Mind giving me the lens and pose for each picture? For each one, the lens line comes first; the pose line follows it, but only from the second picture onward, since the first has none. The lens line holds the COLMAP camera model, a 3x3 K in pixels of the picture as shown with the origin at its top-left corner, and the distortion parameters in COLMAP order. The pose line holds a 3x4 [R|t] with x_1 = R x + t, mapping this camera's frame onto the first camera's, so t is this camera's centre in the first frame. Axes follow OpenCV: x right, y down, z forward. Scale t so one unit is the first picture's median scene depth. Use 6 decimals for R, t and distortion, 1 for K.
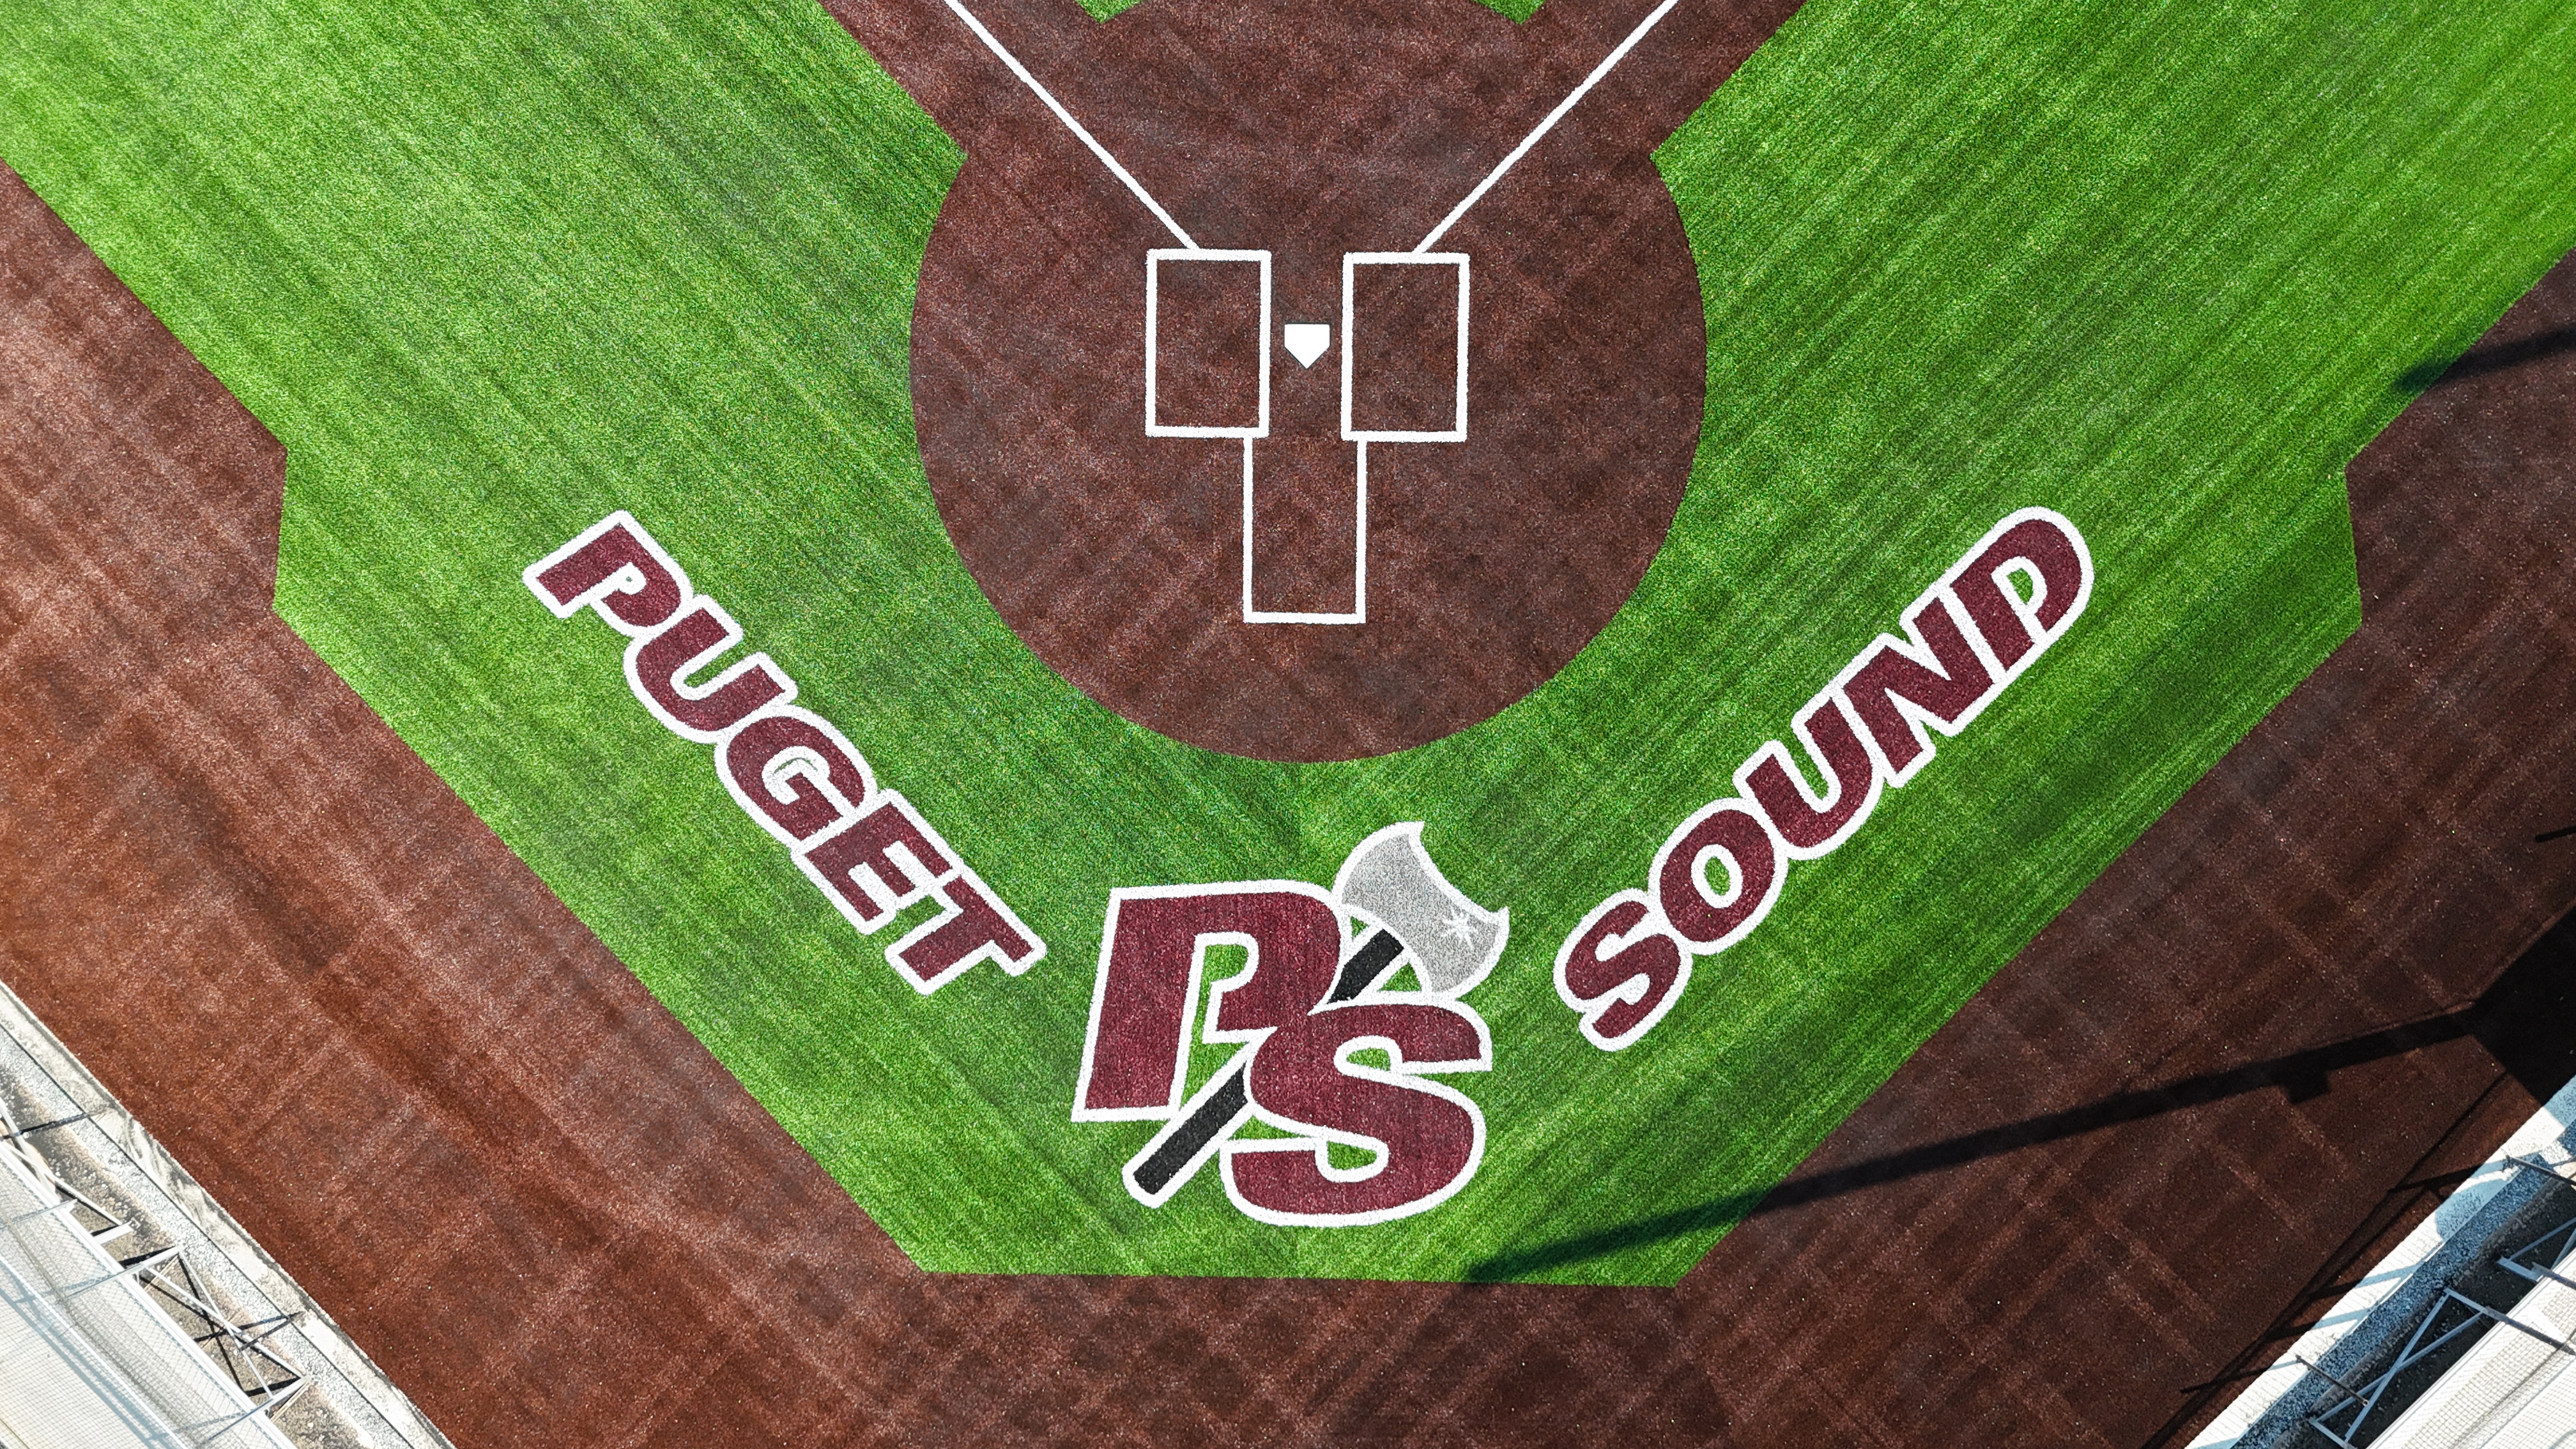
lens RADIAL K [[1893.5, 0, 1292.3], [0, 1893.5, 734.0], [0, 0, 1]] dist [0.067772, -0.068940]
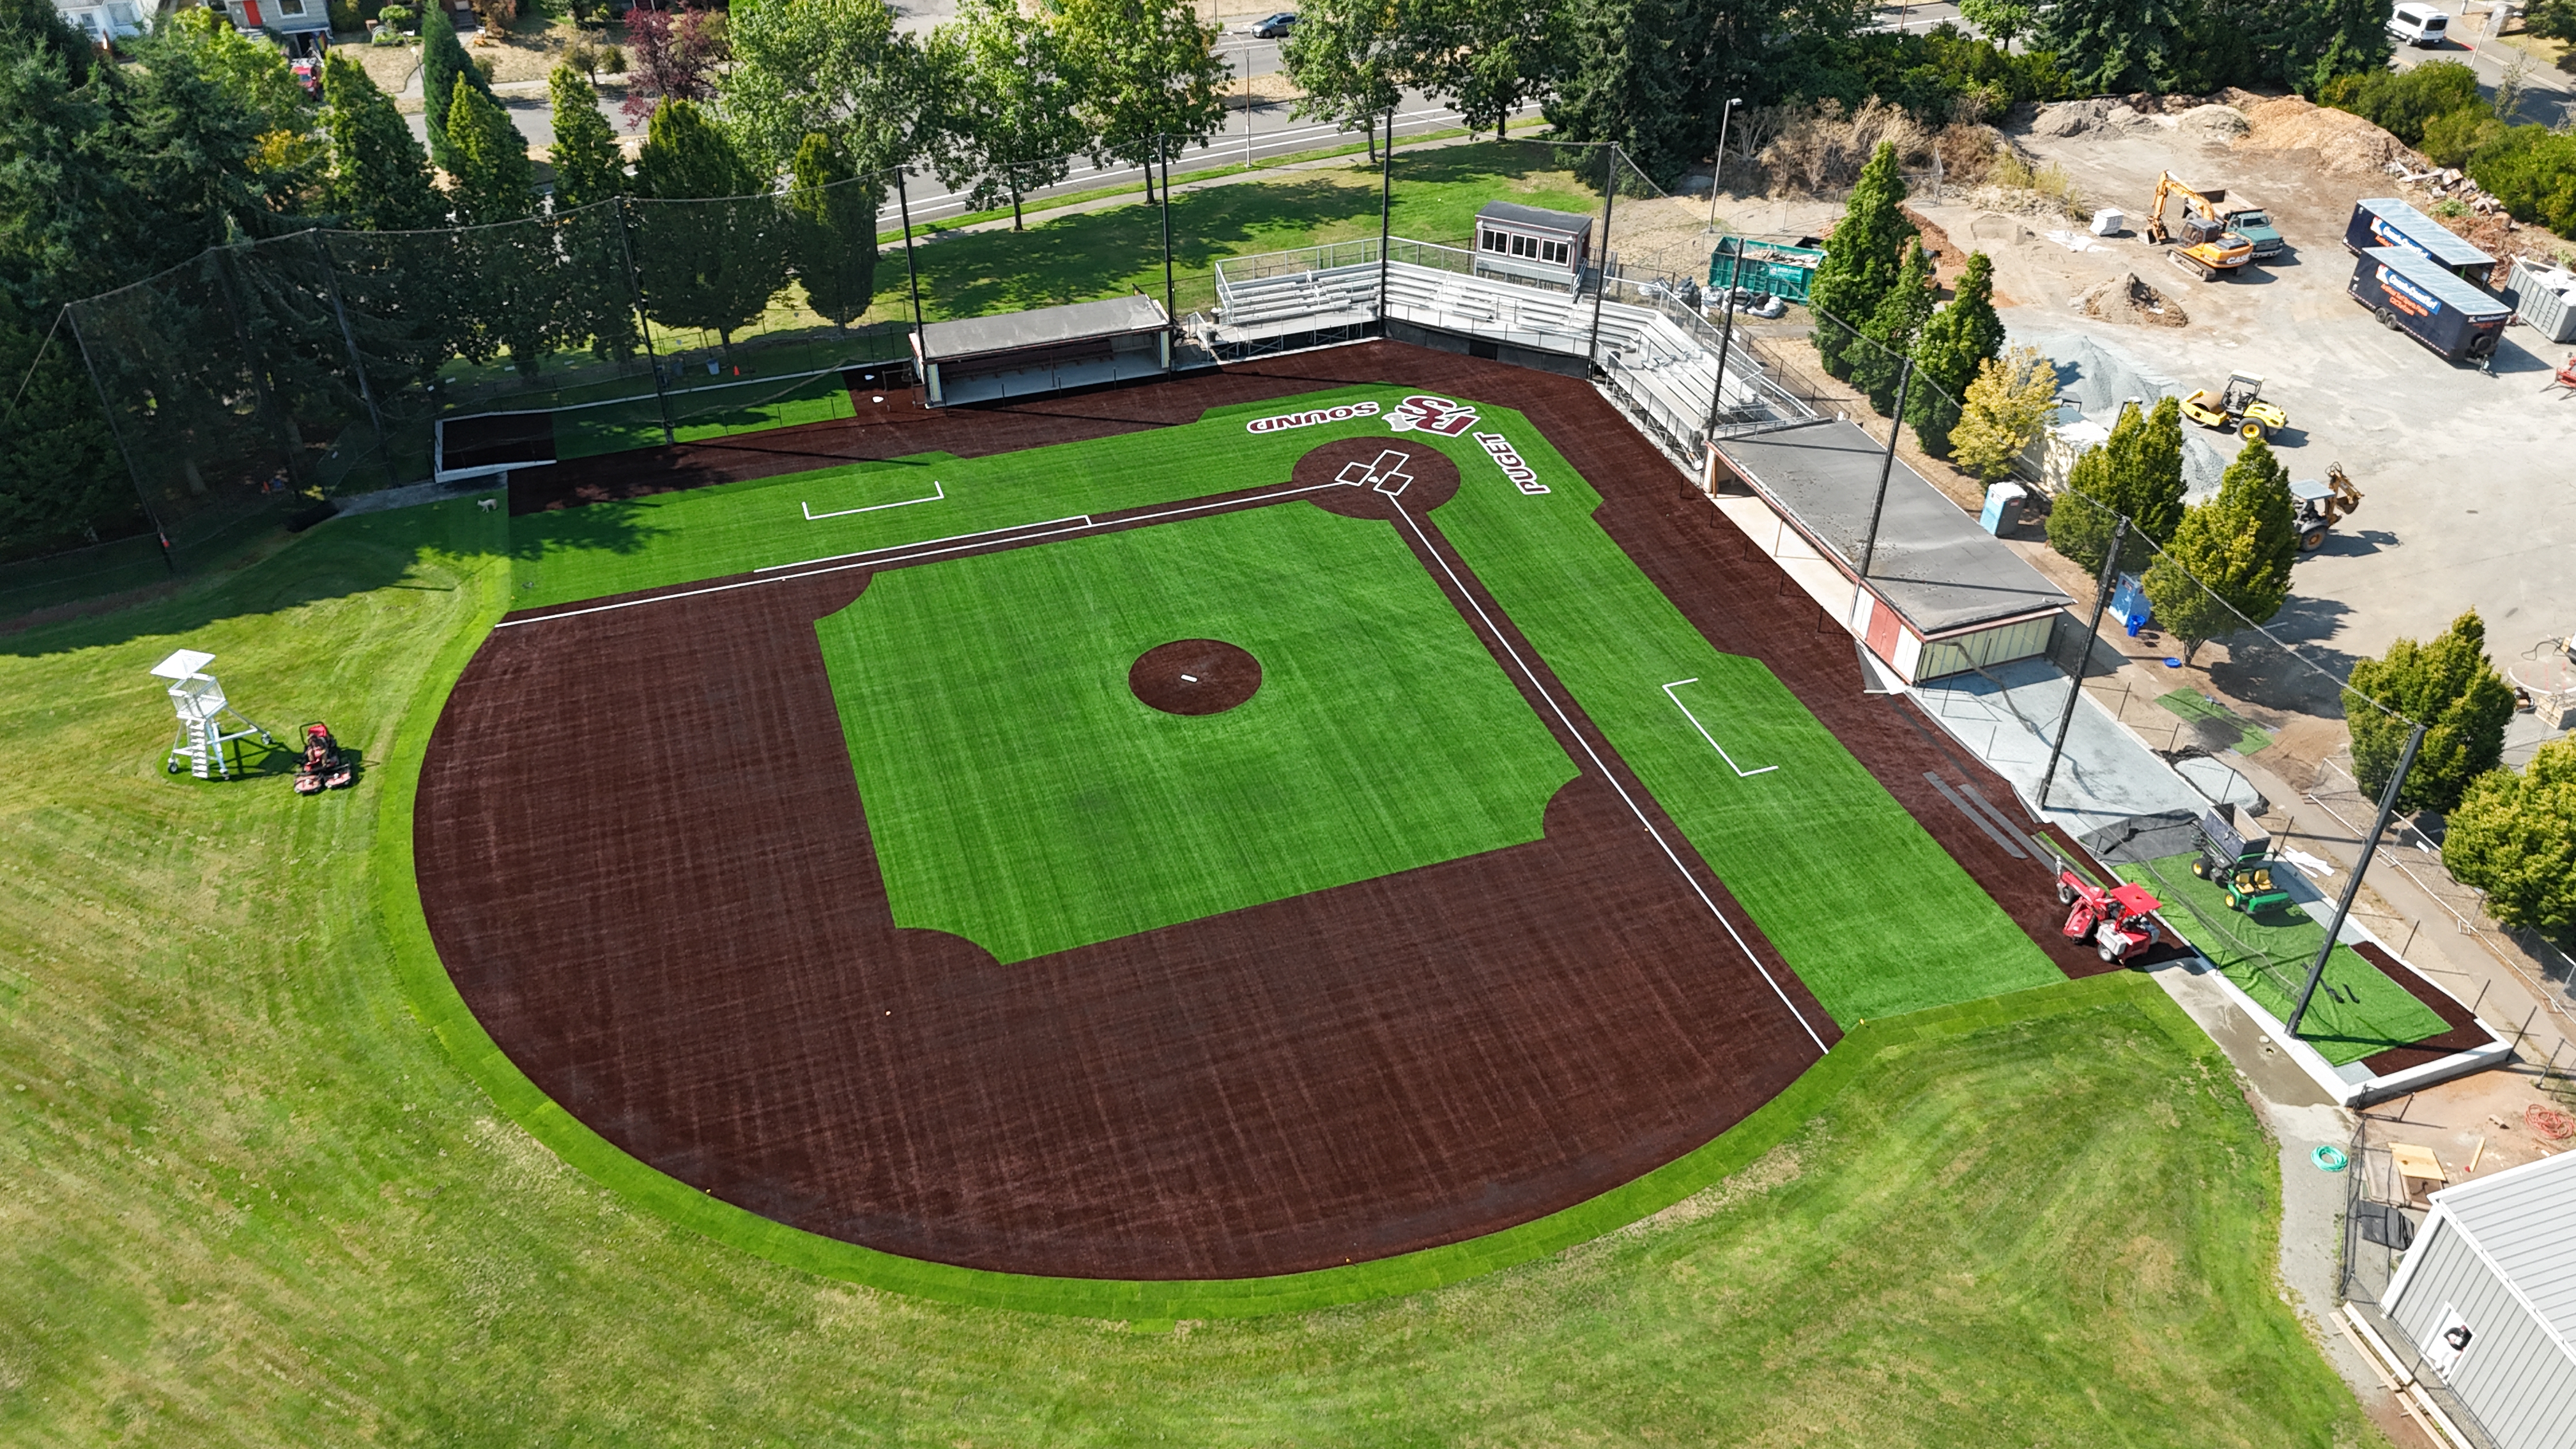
lens RADIAL K [[1893.5, 0, 1292.3], [0, 1893.5, 734.0], [0, 0, 1]] dist [0.067772, -0.068940]
pose [[-0.903967, -0.235819, 0.356697, -1.624972], [0.426212, -0.564114, 0.707190, -3.947090], [0.034449, 0.791305, 0.610450, -1.366424]]
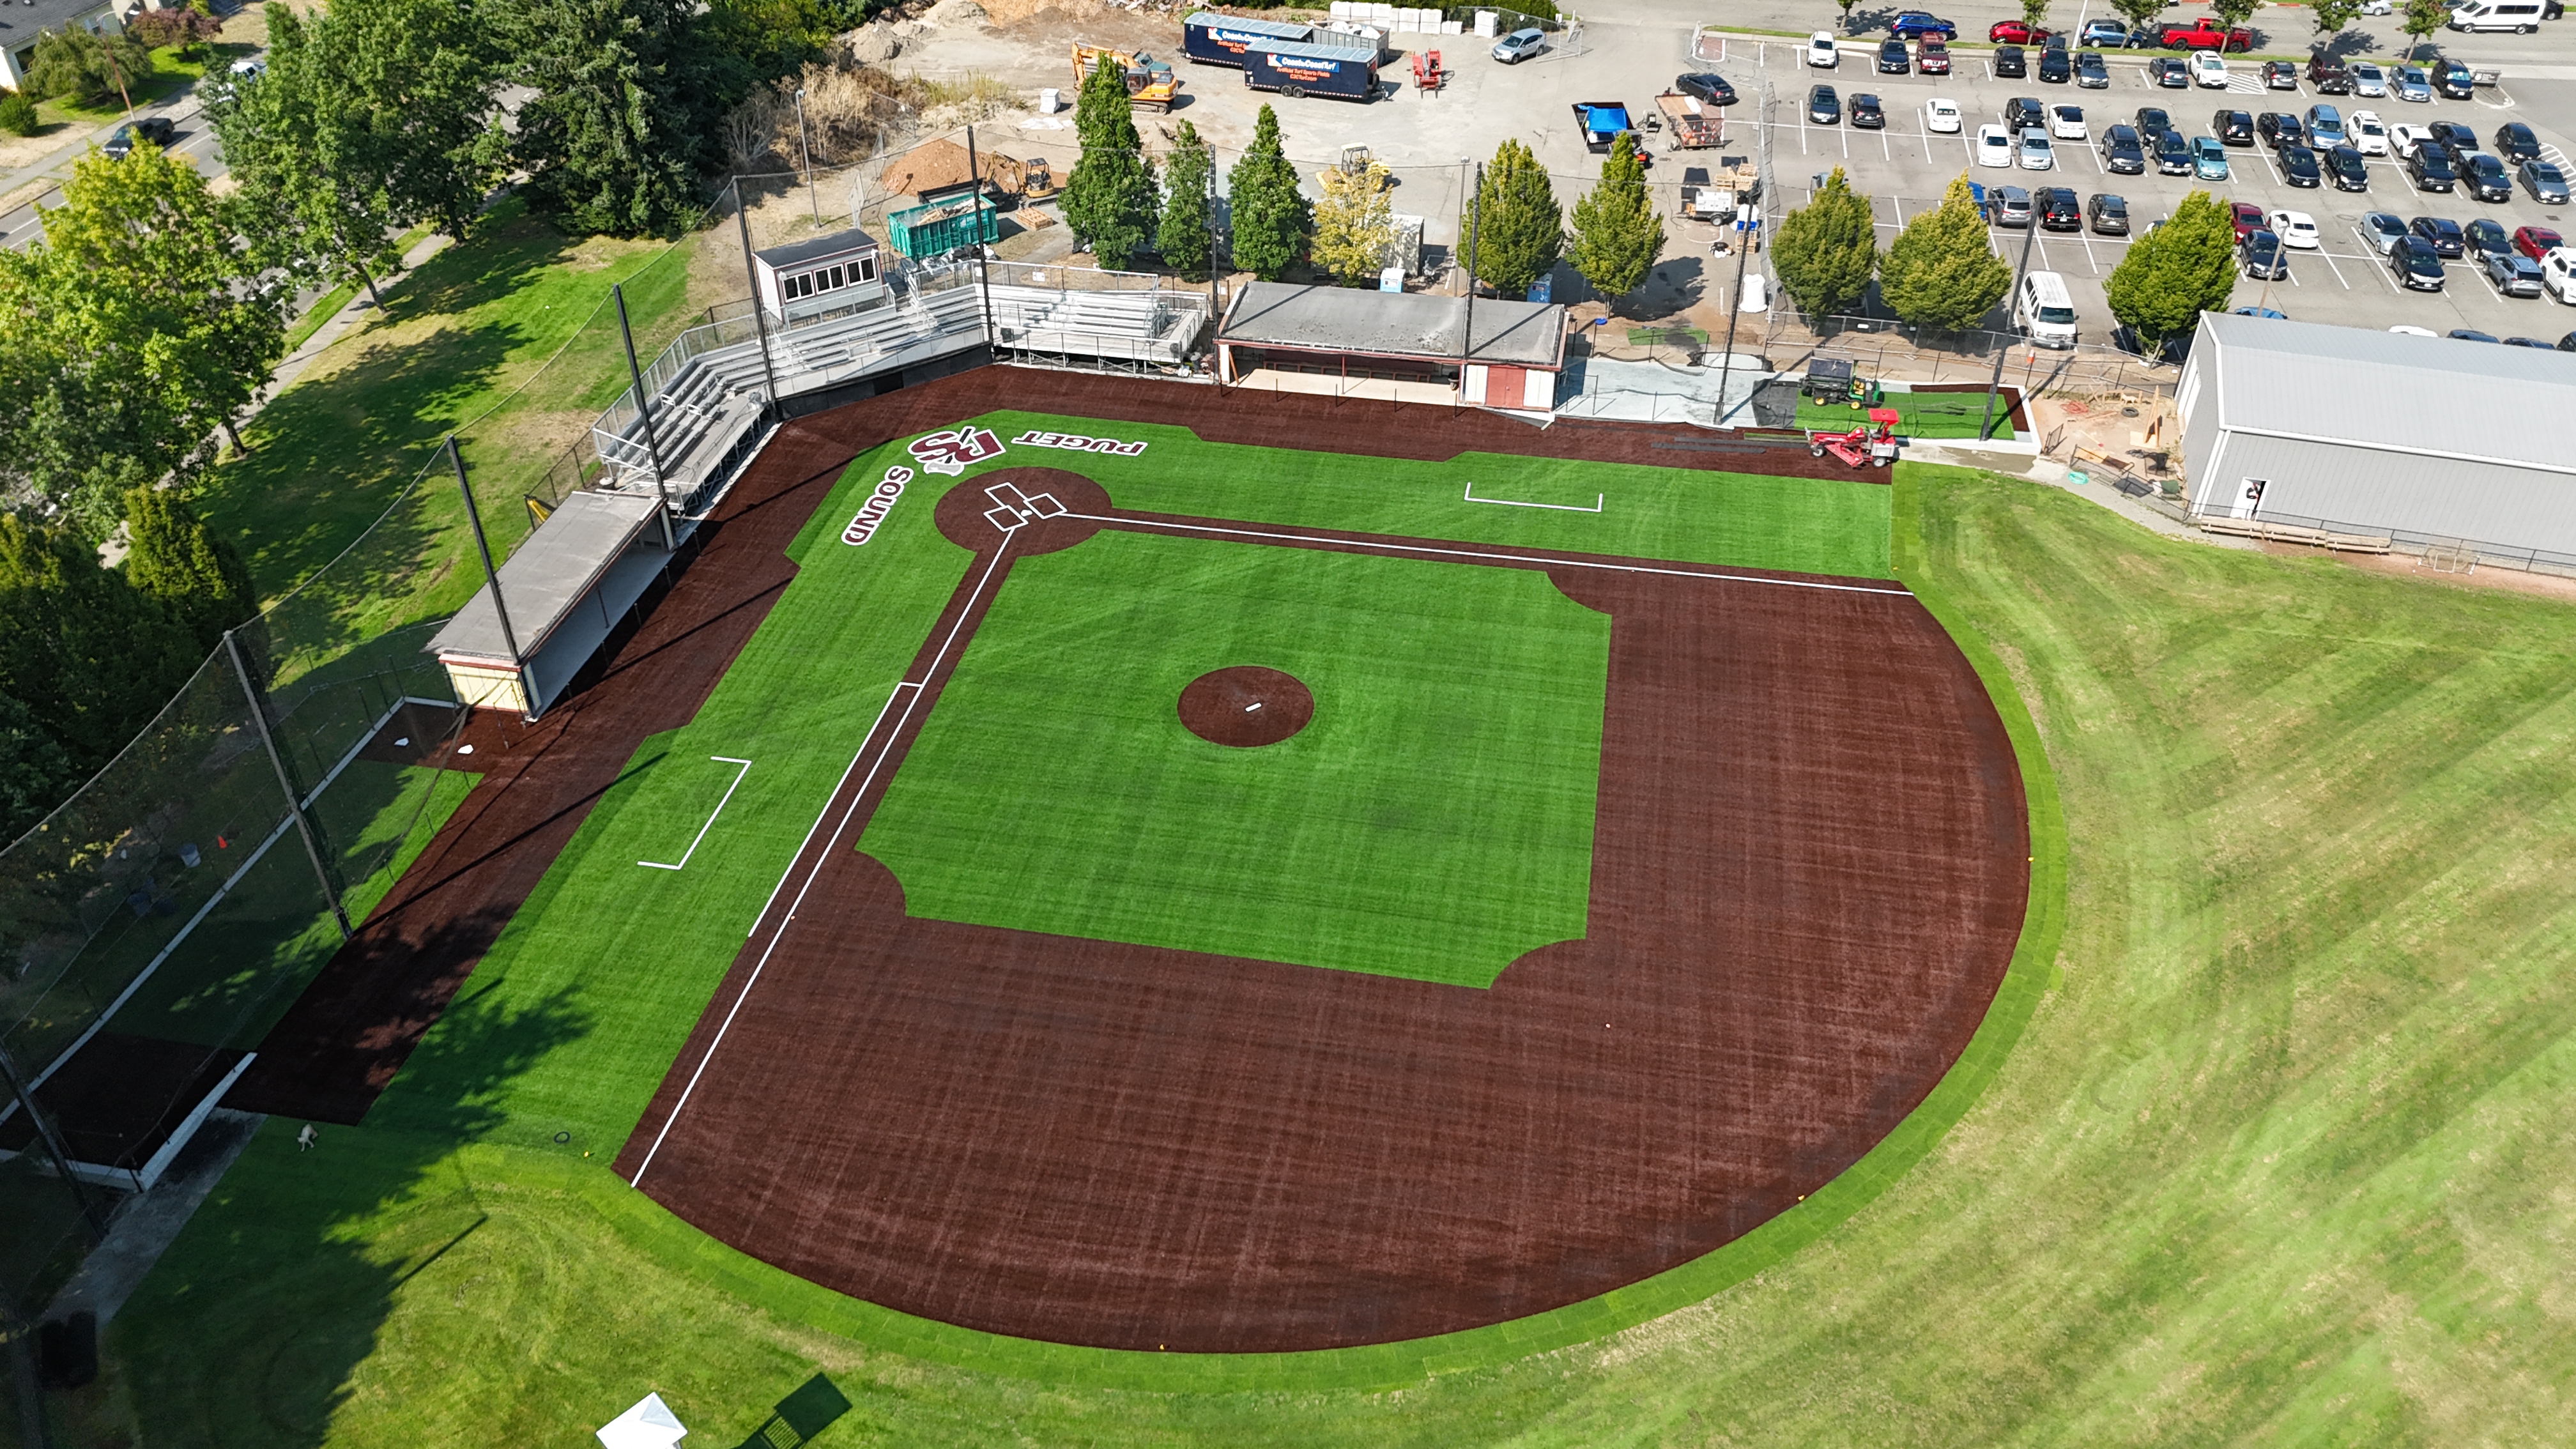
lens RADIAL K [[1893.5, 0, 1292.3], [0, 1893.5, 734.0], [0, 0, 1]] dist [0.067772, -0.068940]
pose [[-0.815764, 0.370230, -0.444363, 1.681162], [-0.578357, -0.514654, 0.632957, -3.682110], [0.005646, 0.773344, 0.633961, -1.443971]]
